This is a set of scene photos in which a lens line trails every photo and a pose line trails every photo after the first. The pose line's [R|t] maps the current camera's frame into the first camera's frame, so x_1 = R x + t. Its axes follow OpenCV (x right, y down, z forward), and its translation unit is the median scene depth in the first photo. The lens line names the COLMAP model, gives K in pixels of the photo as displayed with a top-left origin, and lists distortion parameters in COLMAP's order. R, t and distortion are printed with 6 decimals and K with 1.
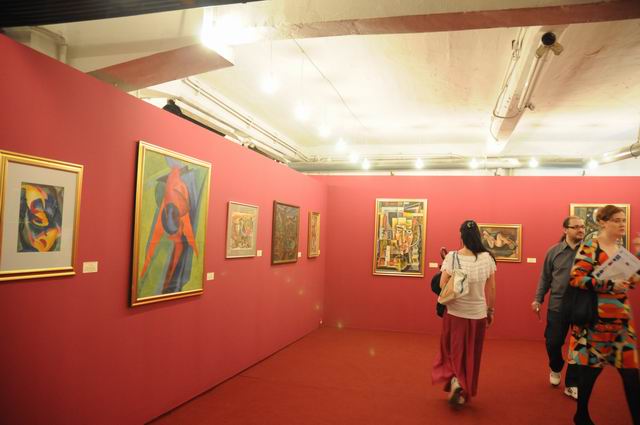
lens RADIAL K [[515.7, 0, 322.1], [0, 515.7, 214.5], [0, 0, 1]] dist [-0.098563, 0.085046]
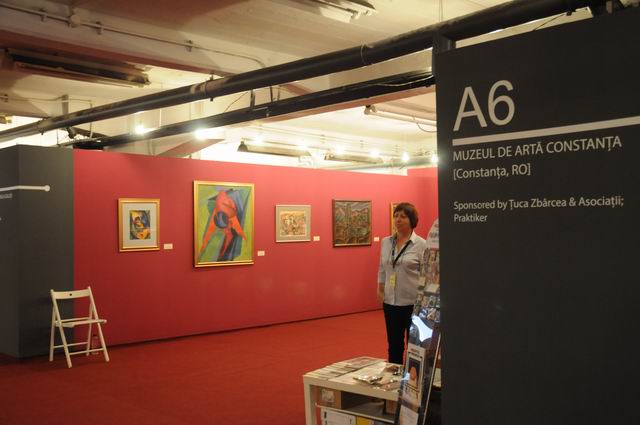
lens RADIAL K [[718.5, 0, 318.9], [0, 718.5, 214.7], [0, 0, 1]] dist [0.003372, 0.000000]
pose [[0.876743, -0.043116, -0.479022, 1.181927], [0.058309, 0.998156, 0.016880, -0.031845], [0.477411, -0.042731, 0.877640, -1.016305]]
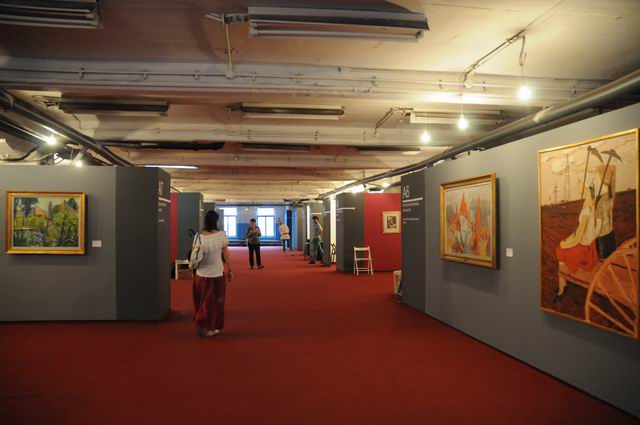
lens RADIAL K [[515.7, 0, 319.5], [0, 515.7, 213.2], [0, 0, 1]] dist [-0.098563, 0.085046]
pose [[0.435637, -0.043725, -0.899060, 2.880786], [0.061222, 0.997946, -0.018869, -0.023879], [0.898038, -0.046822, 0.437419, -1.508676]]
